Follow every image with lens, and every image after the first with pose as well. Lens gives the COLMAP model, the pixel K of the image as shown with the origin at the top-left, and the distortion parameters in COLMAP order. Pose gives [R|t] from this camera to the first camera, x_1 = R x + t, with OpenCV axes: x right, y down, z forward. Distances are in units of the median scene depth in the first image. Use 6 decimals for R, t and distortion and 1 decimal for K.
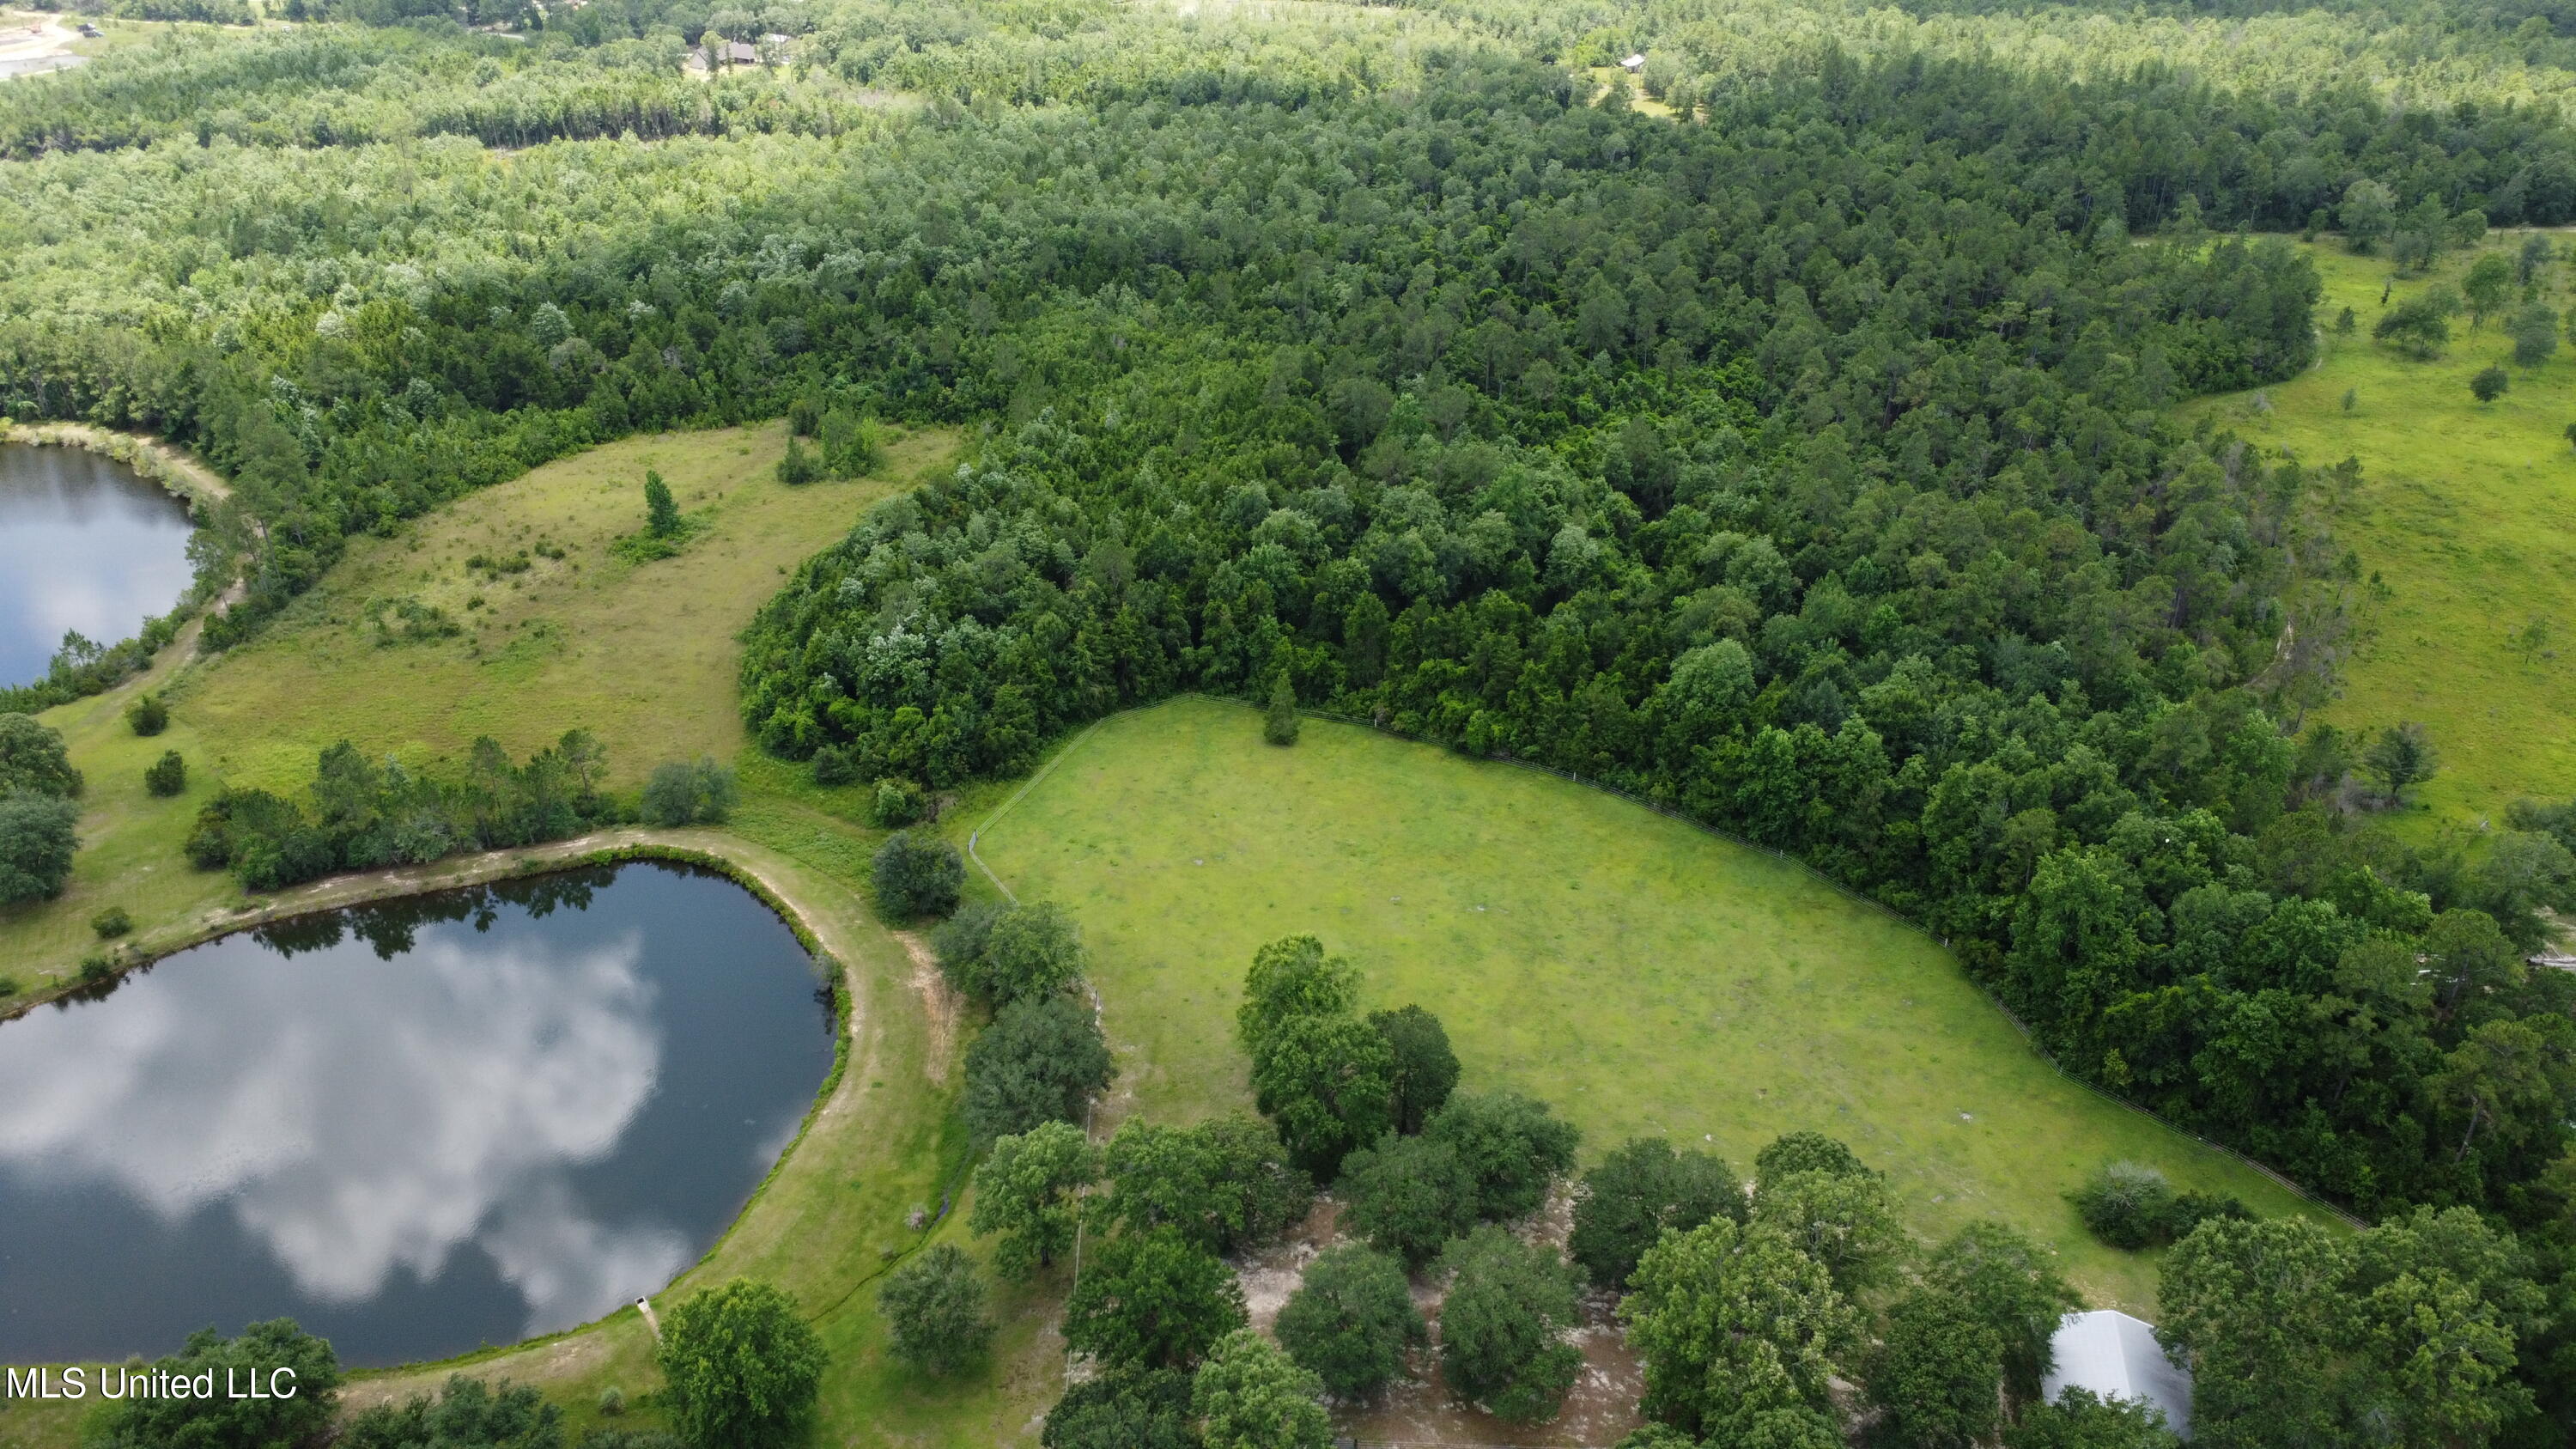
lens RADIAL K [[1862.2, 0, 1288.0], [0, 1862.2, 724.5], [0, 0, 1]] dist [0.001812, -0.062698]
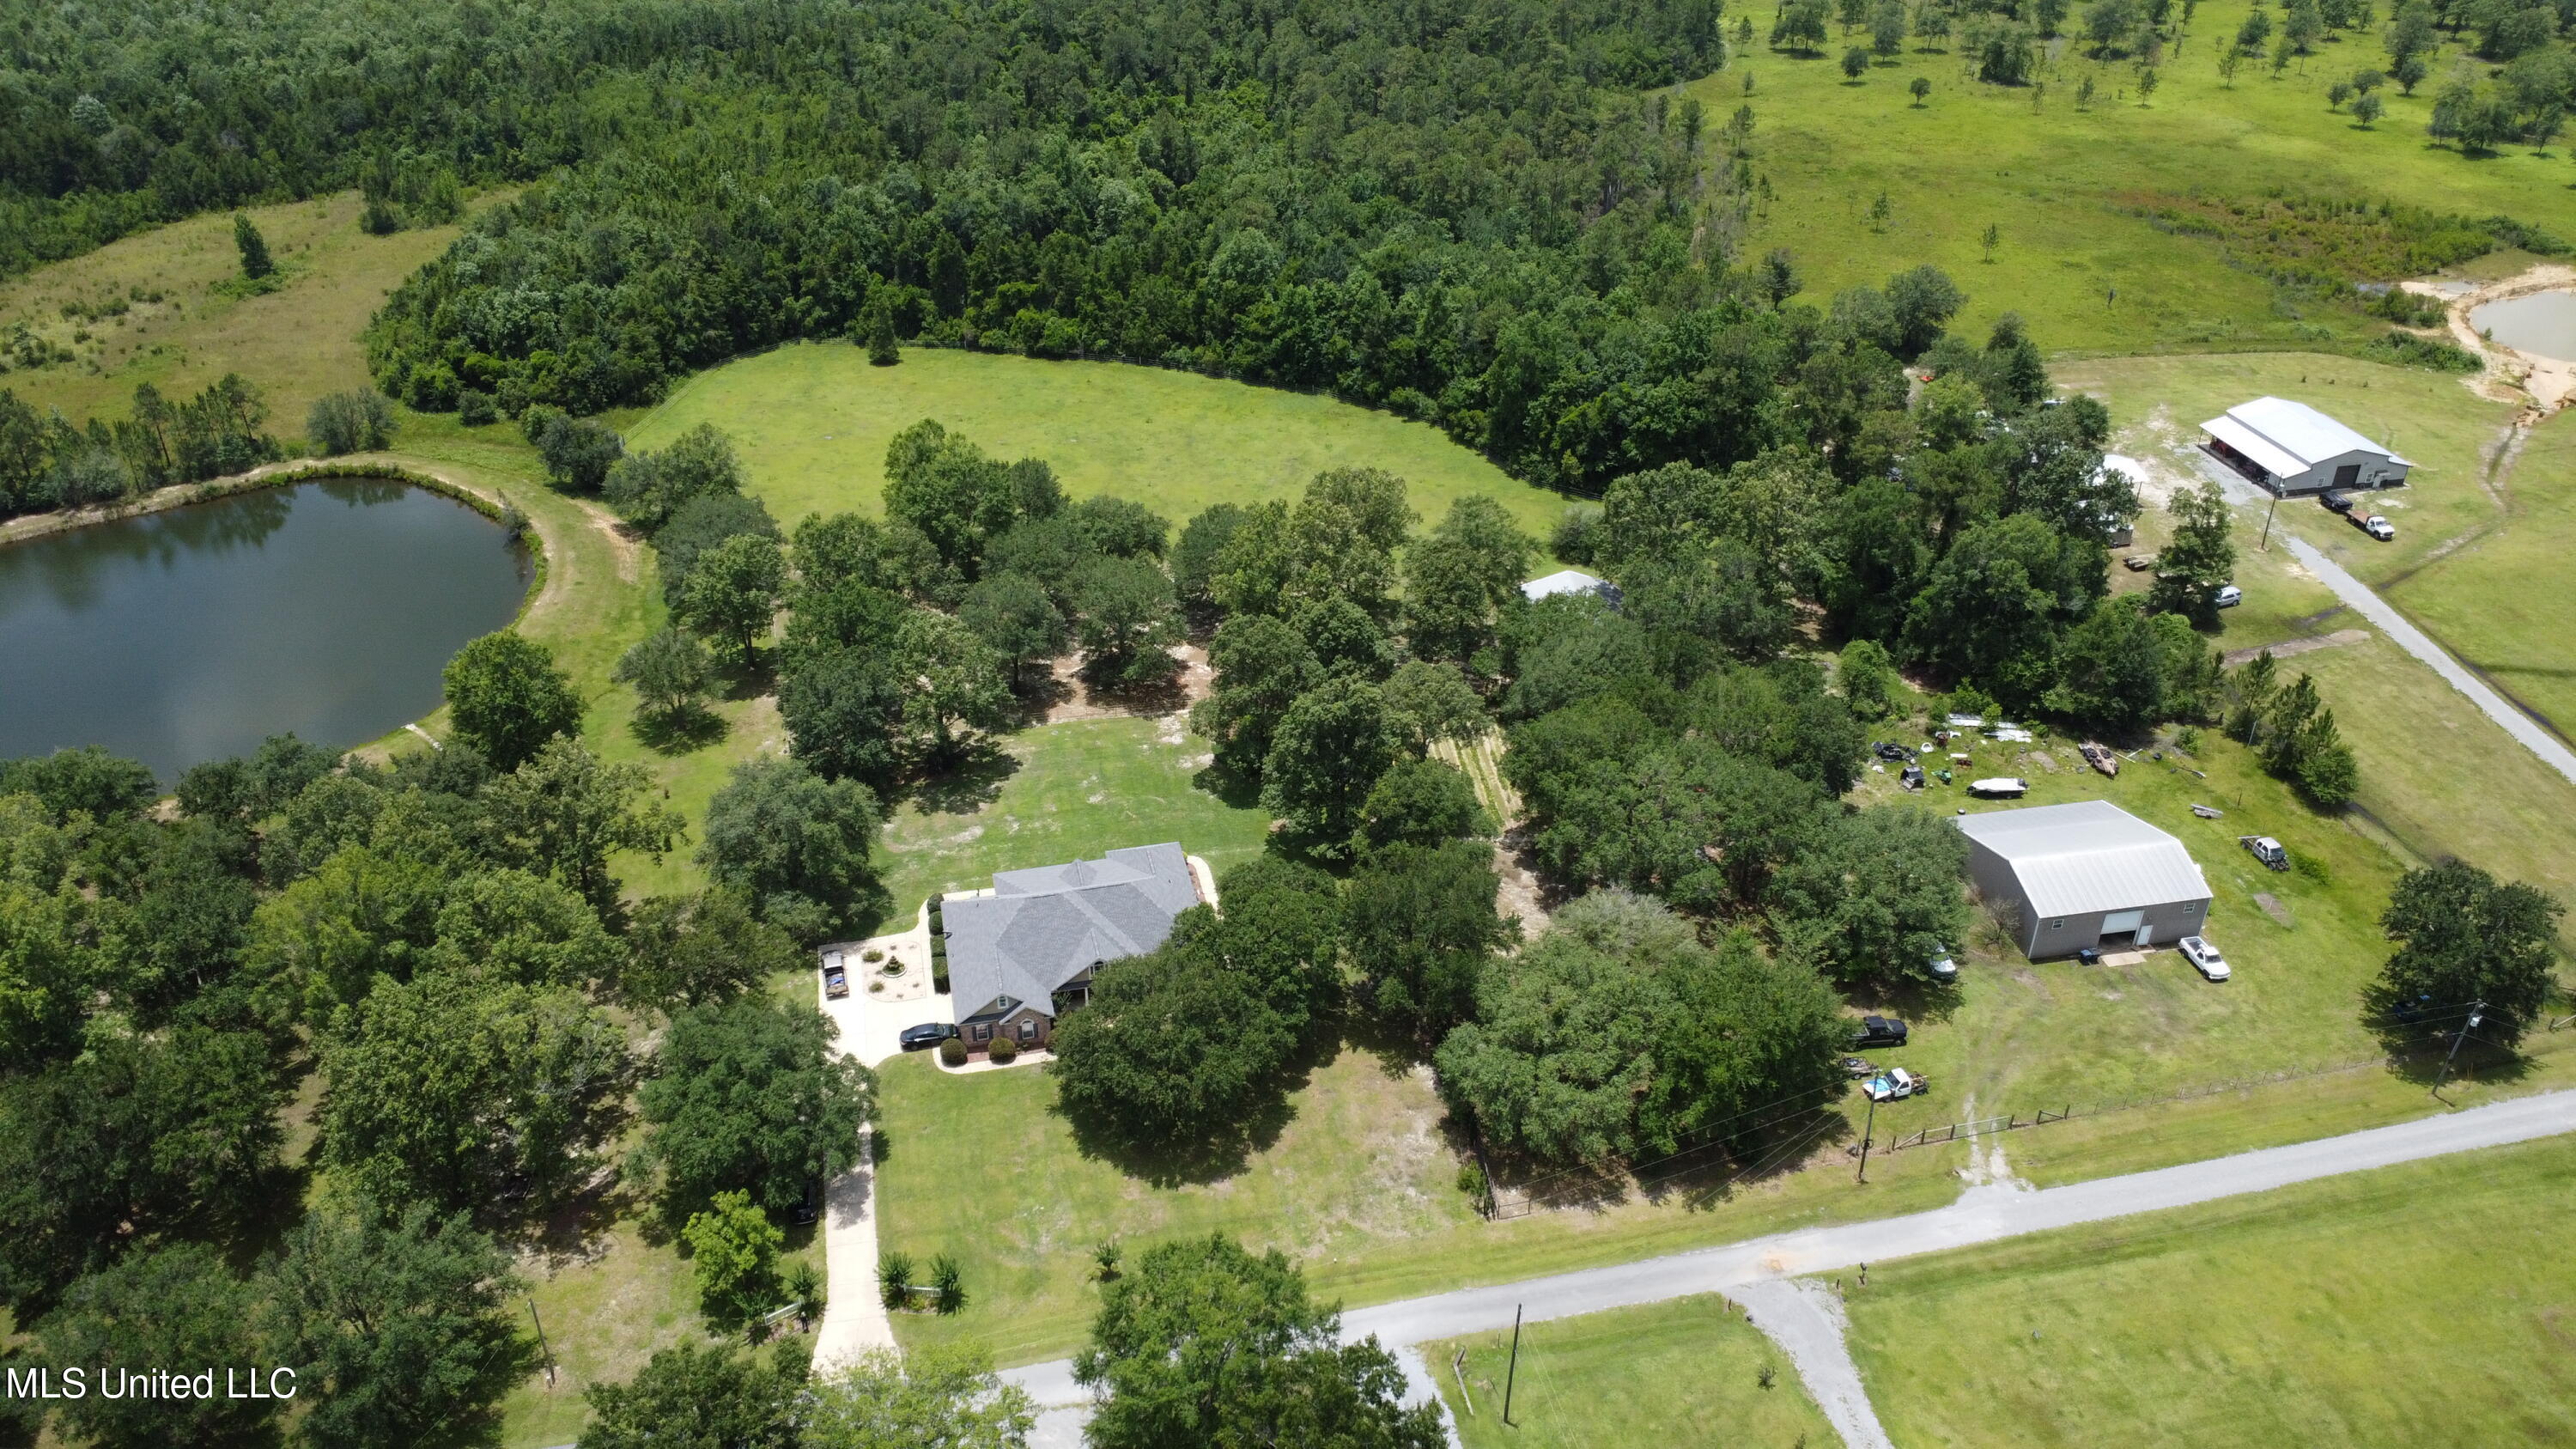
lens RADIAL K [[1844.9, 0, 1281.0], [0, 1844.9, 725.4], [0, 0, 1]] dist [-0.022800, -0.013129]
pose [[0.969192, -0.129059, 0.209788, -0.038809], [0.118978, 0.991080, 0.060035, 0.220180], [-0.215664, -0.033225, 0.975902, -0.187583]]
